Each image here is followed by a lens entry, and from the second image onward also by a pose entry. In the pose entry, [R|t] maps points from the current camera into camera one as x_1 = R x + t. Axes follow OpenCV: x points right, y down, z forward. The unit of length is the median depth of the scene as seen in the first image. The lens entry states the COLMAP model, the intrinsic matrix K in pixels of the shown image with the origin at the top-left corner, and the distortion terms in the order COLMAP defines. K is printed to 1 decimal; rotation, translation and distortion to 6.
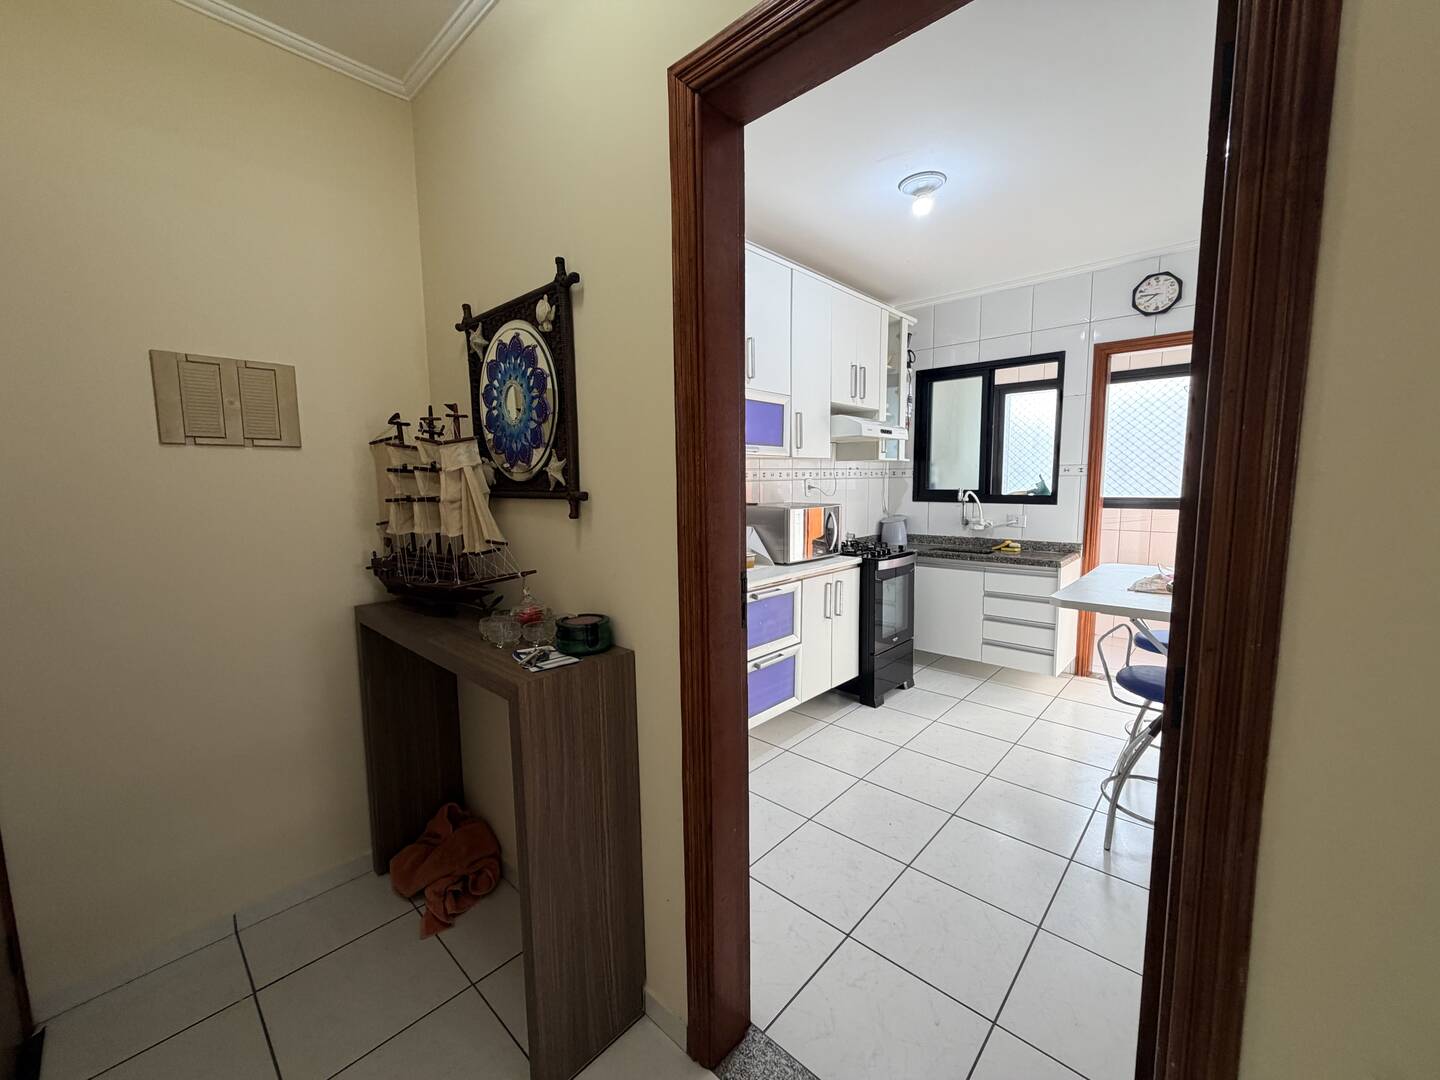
lens RADIAL K [[572.8, 0, 715.7], [0, 572.8, 540.5], [0, 0, 1]] dist [0.000335, -0.000318]
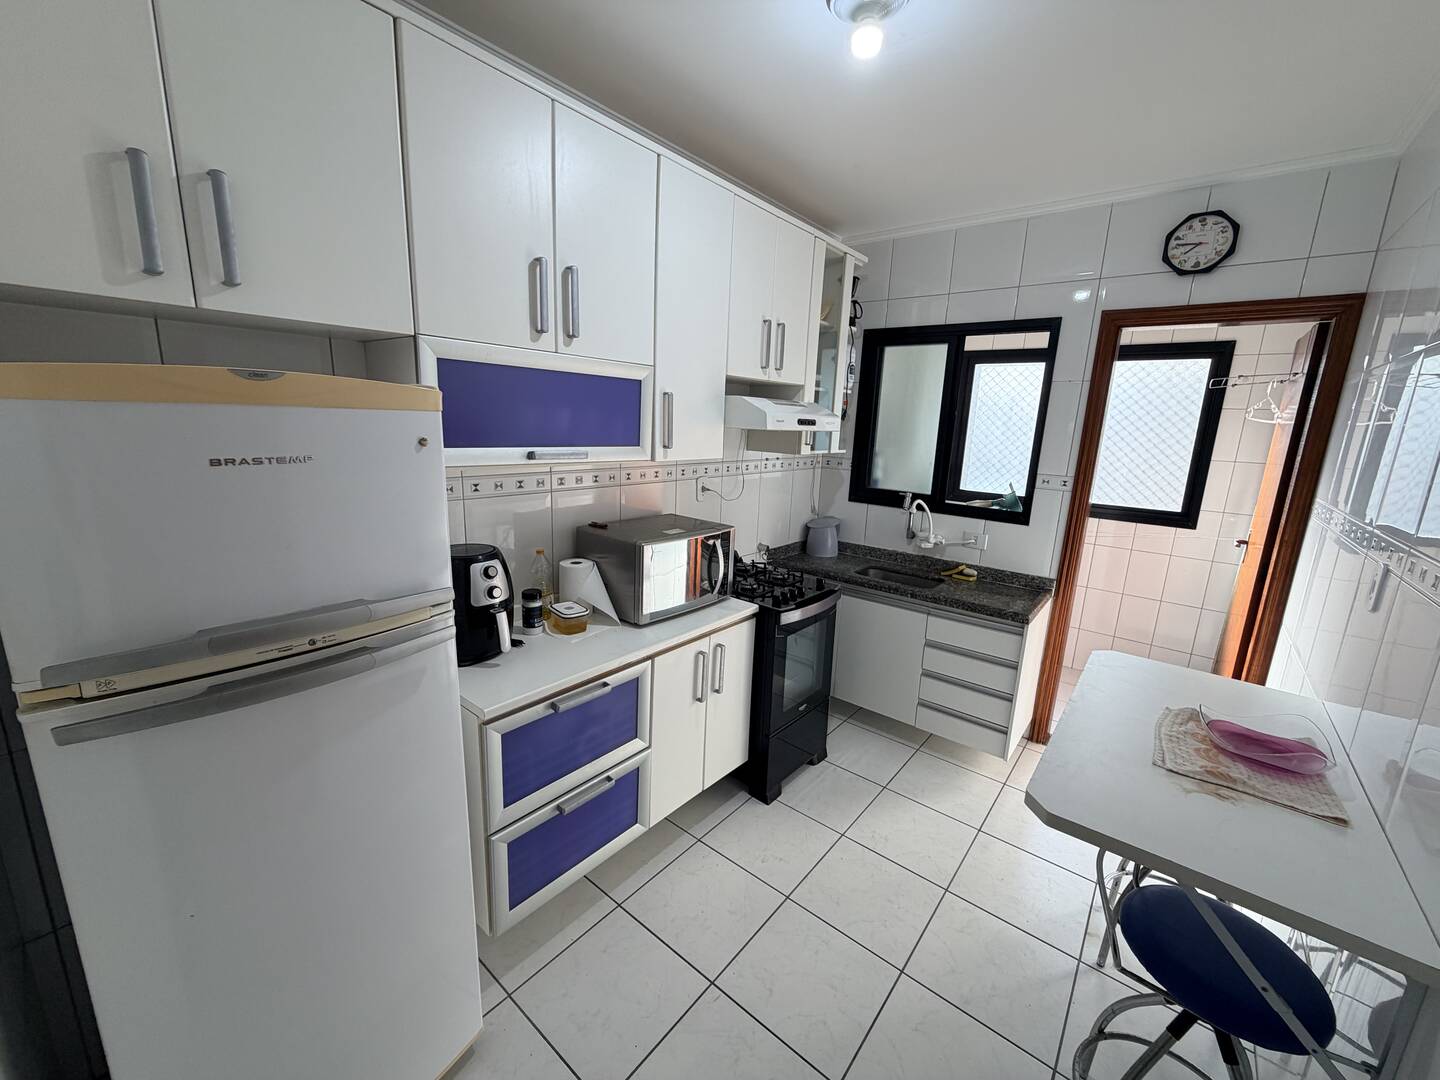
lens RADIAL K [[572.8, 0, 715.7], [0, 572.8, 540.5], [0, 0, 1]] dist [0.000335, -0.000318]
pose [[0.996795, 0.037395, 0.070717, 0.134237], [-0.044580, 0.993690, 0.102917, -0.106305], [-0.066422, -0.105740, 0.992173, 0.282197]]
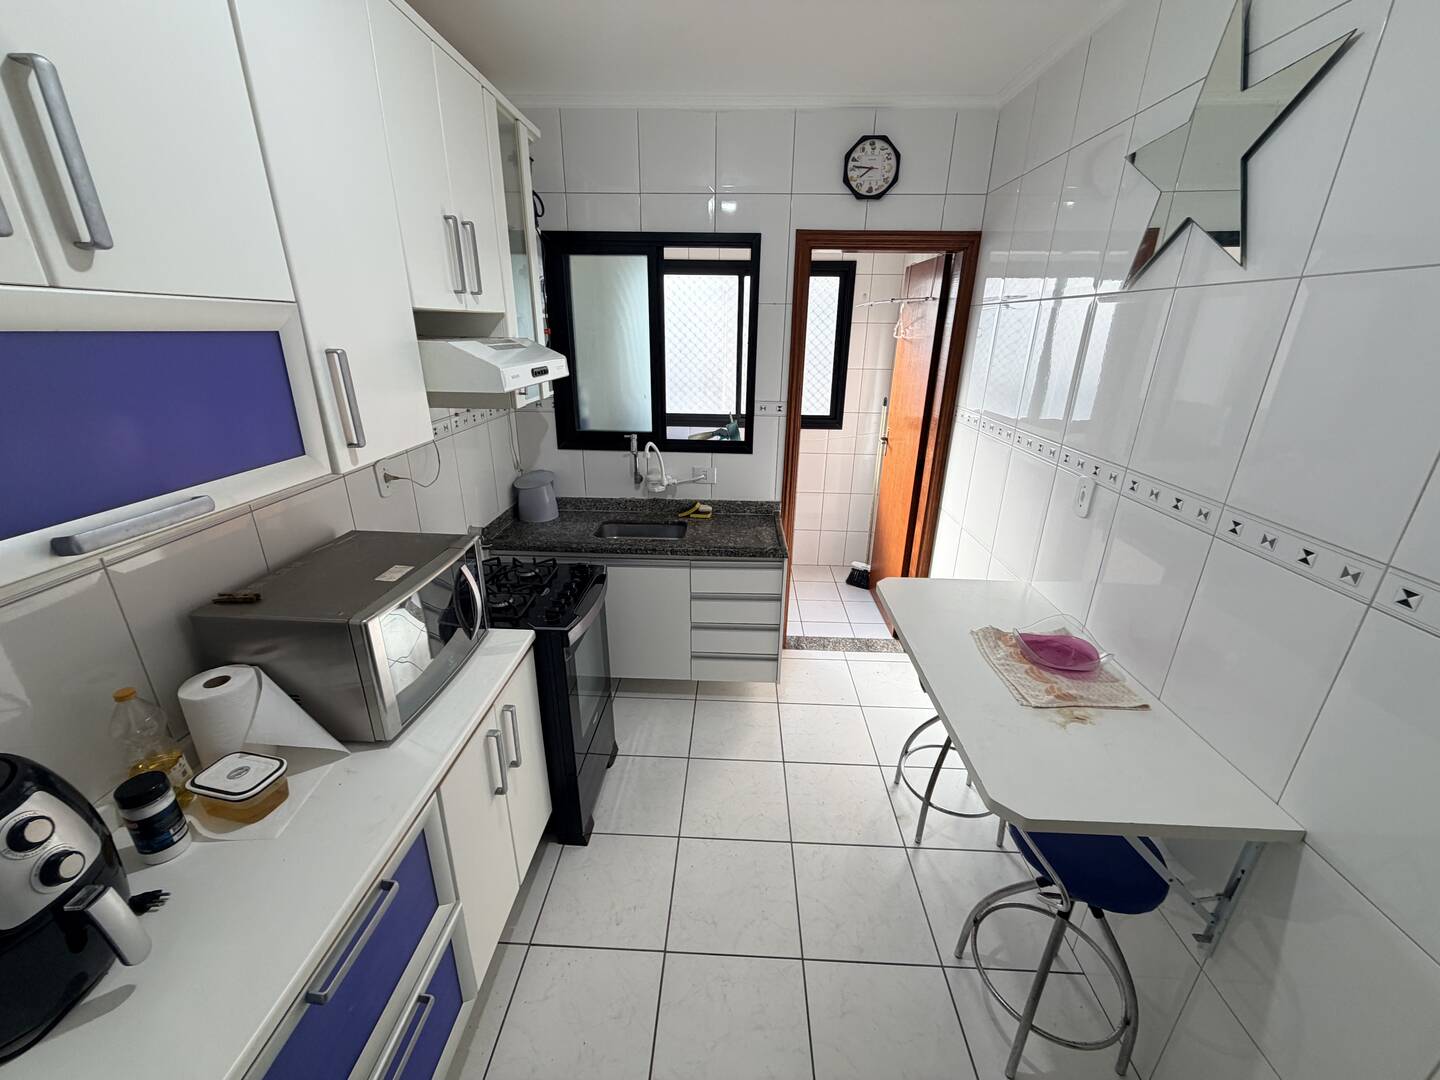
lens RADIAL K [[572.8, 0, 715.7], [0, 572.8, 540.5], [0, 0, 1]] dist [0.000335, -0.000318]
pose [[0.758658, -0.207955, 0.617408, 0.066425], [0.049061, 0.963233, 0.264150, -0.160843], [-0.649639, -0.170108, 0.740967, 0.464177]]
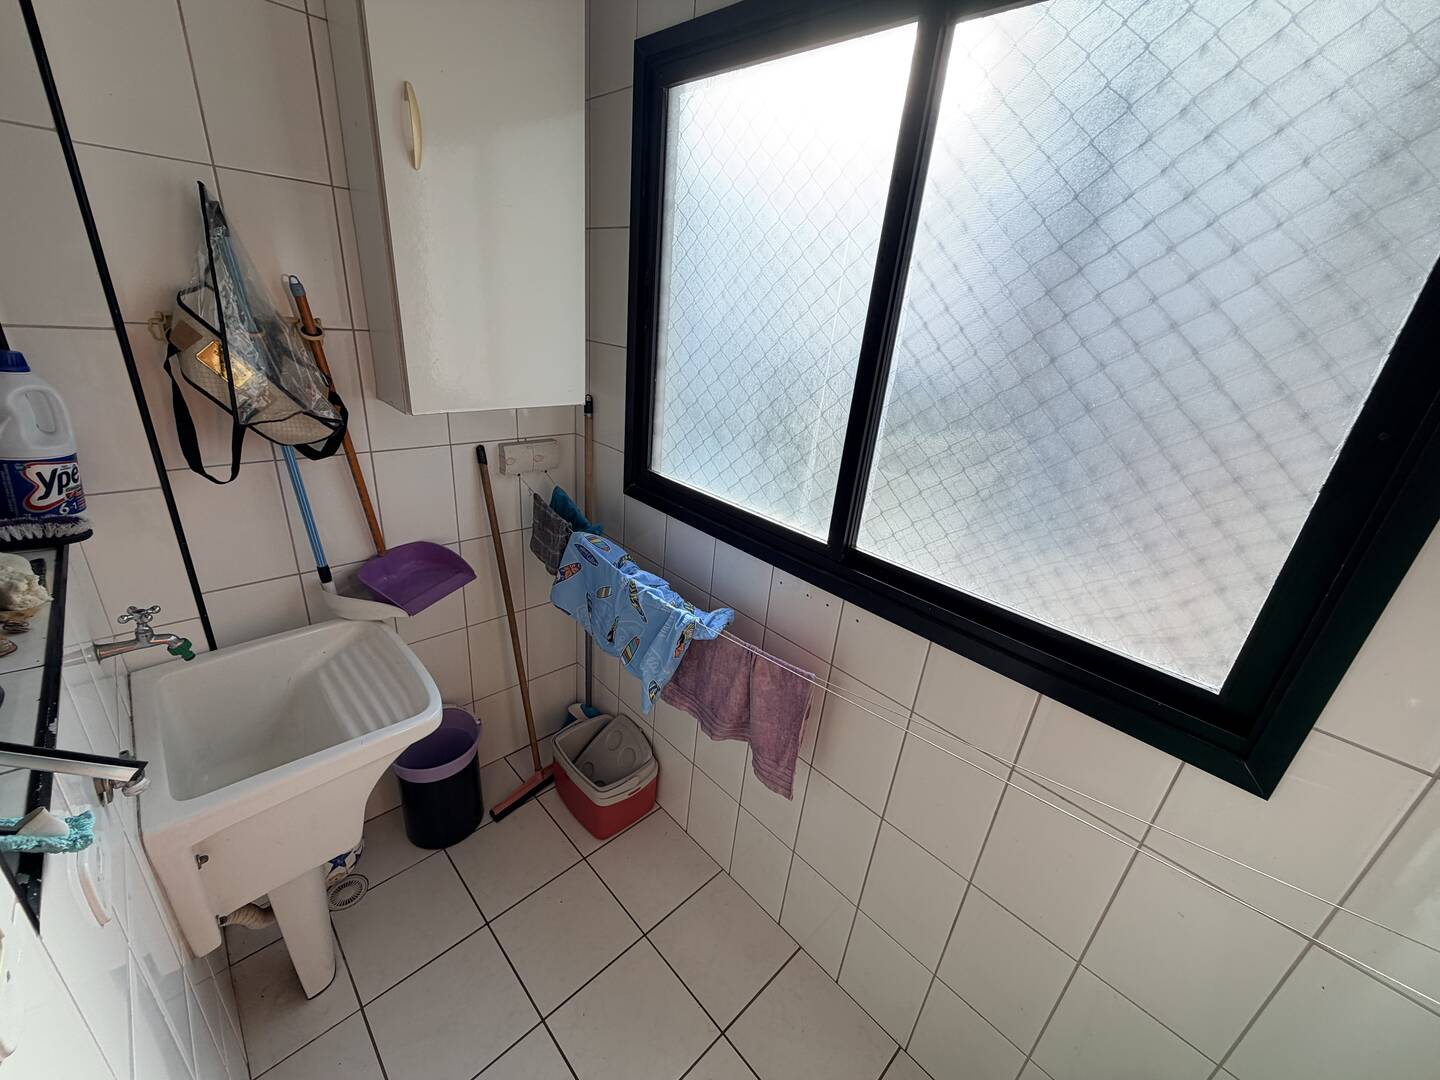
lens RADIAL K [[572.8, 0, 715.7], [0, 572.8, 540.5], [0, 0, 1]] dist [0.000335, -0.000318]
pose [[0.993804, 0.111087, -0.003763, 0.784016], [-0.105615, 0.954314, 0.279516, -0.192638], [0.034641, -0.277387, 0.960134, 0.991783]]
